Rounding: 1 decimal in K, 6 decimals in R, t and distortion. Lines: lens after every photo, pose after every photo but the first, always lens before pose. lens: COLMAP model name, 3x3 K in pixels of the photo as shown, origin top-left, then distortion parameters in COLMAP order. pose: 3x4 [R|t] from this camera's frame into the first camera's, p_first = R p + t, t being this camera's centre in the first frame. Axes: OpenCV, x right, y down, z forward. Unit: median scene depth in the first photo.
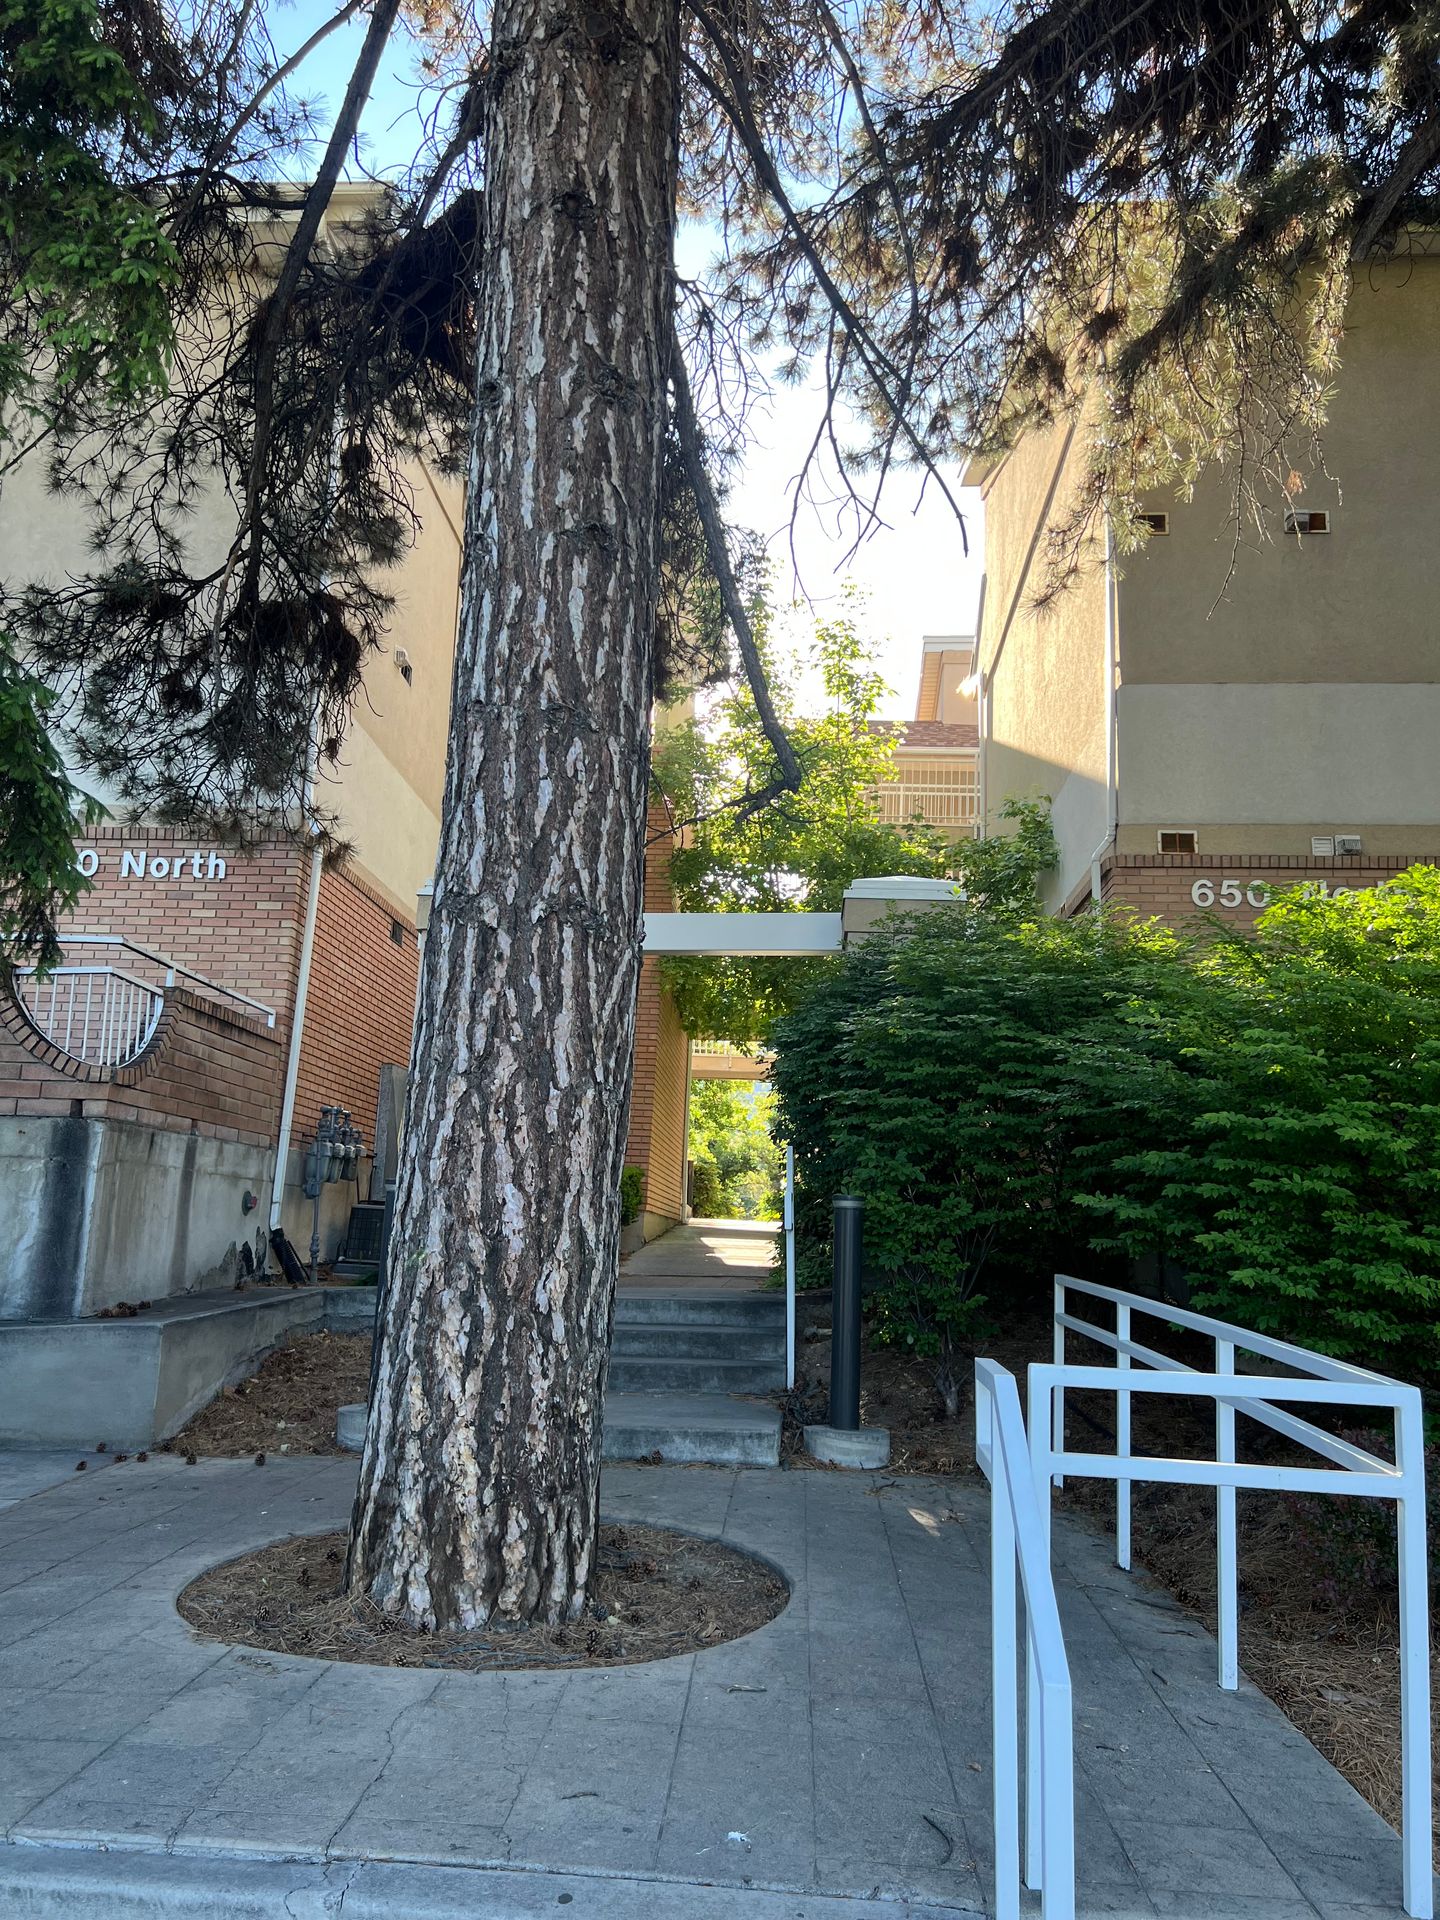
lens RADIAL K [[1454.0, 0, 718.8], [0, 1454.0, 955.6], [0, 0, 1]] dist [-0.000187, -0.000550]
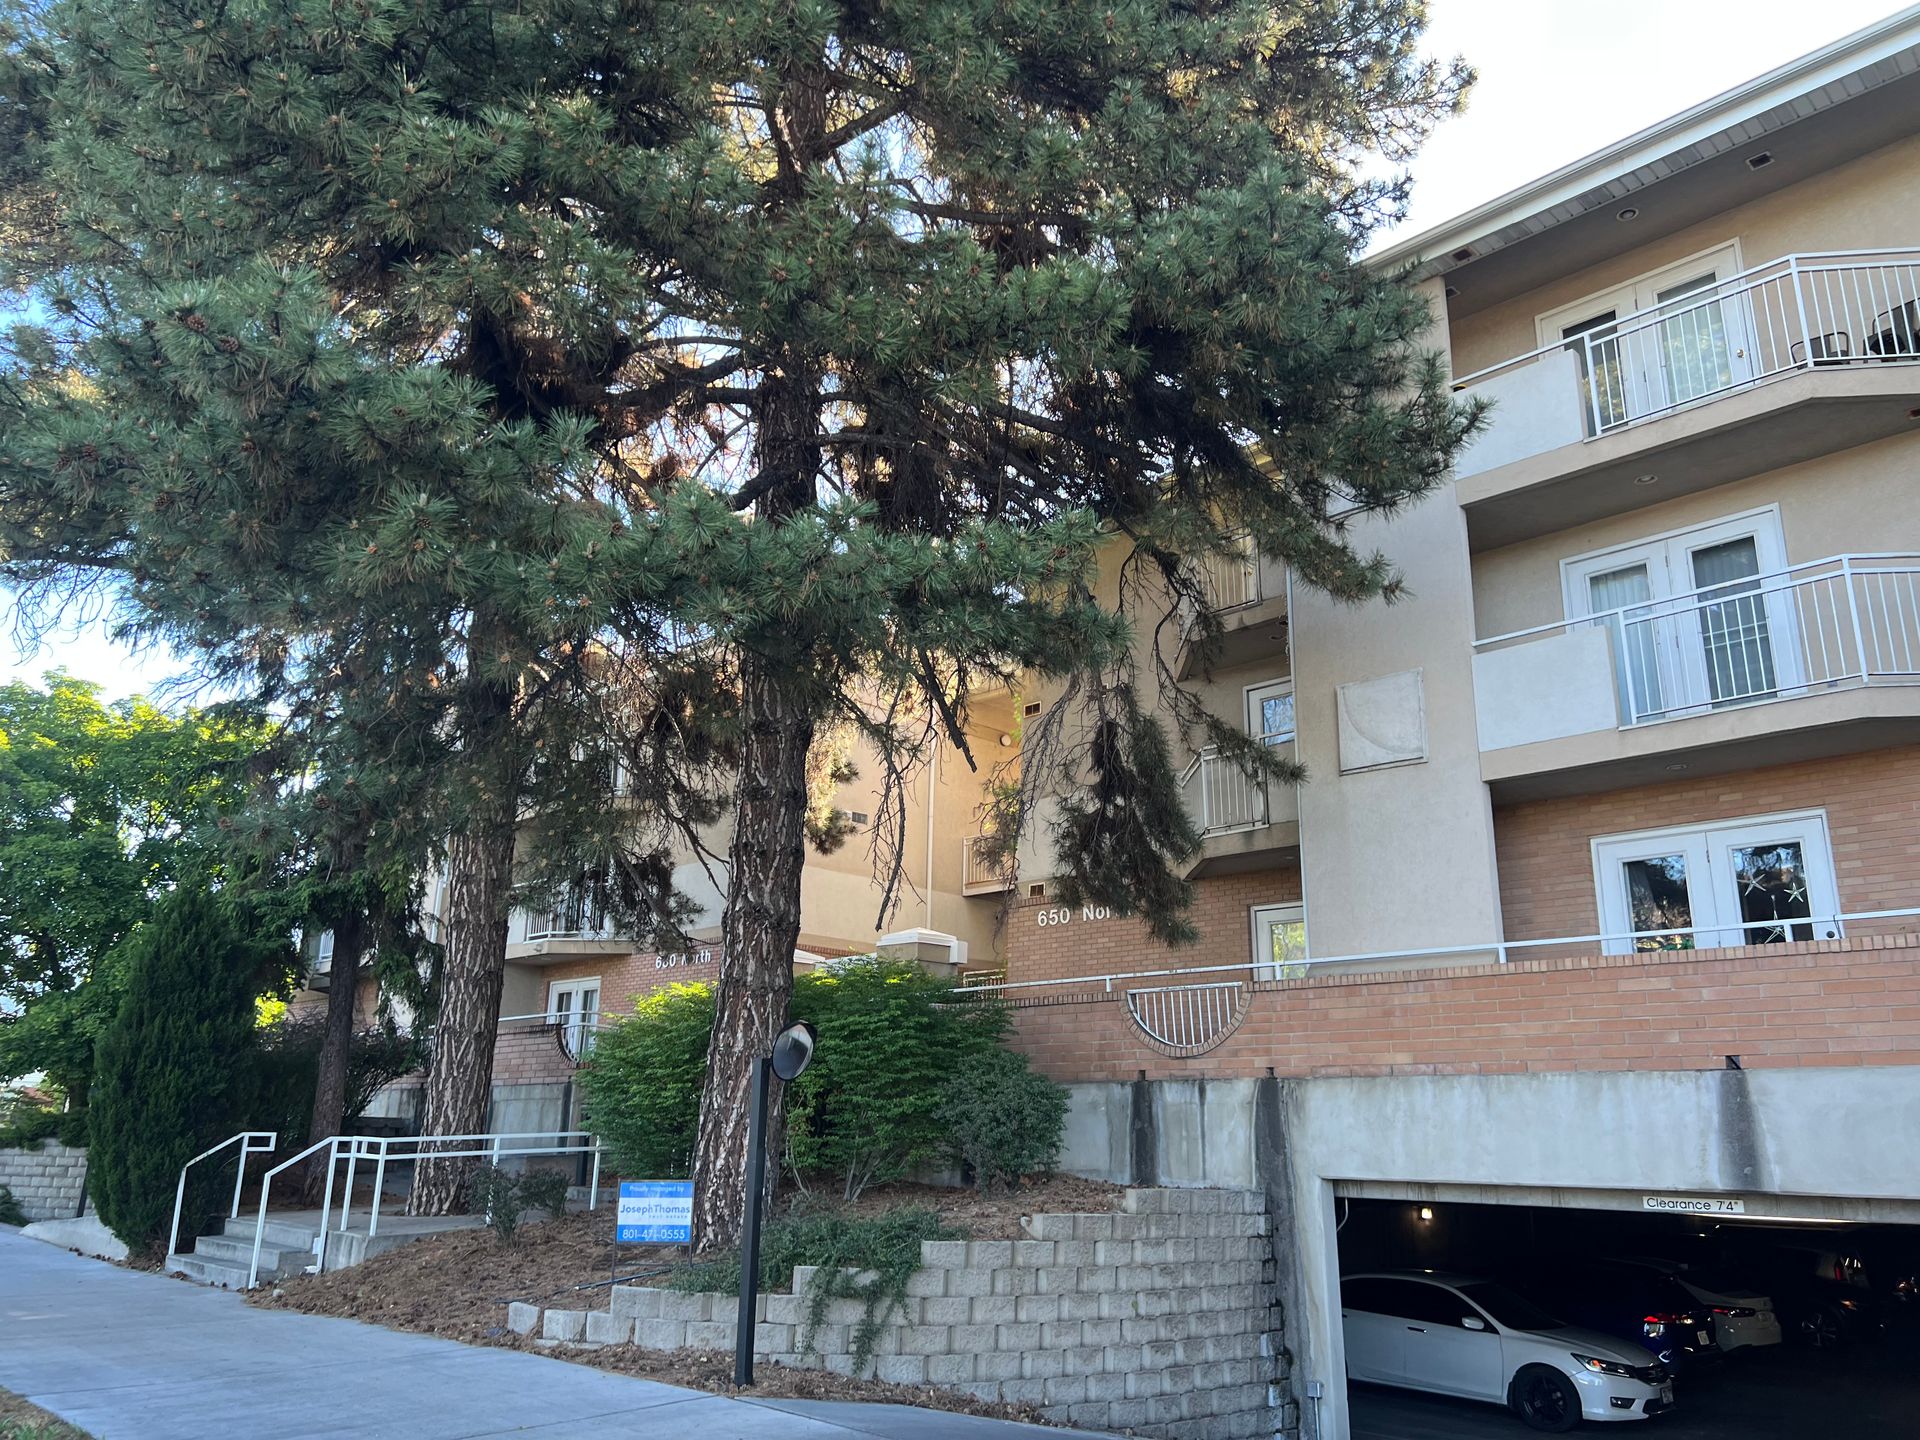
lens RADIAL K [[1454.0, 0, 960.2], [0, 1454.0, 719.9], [0, 0, 1]] dist [-0.000187, -0.000550]
pose [[0.749541, -0.204555, -0.629560, 3.435137], [0.139445, 0.978508, -0.151914, -0.059542], [0.647104, 0.026076, 0.761956, -1.031107]]
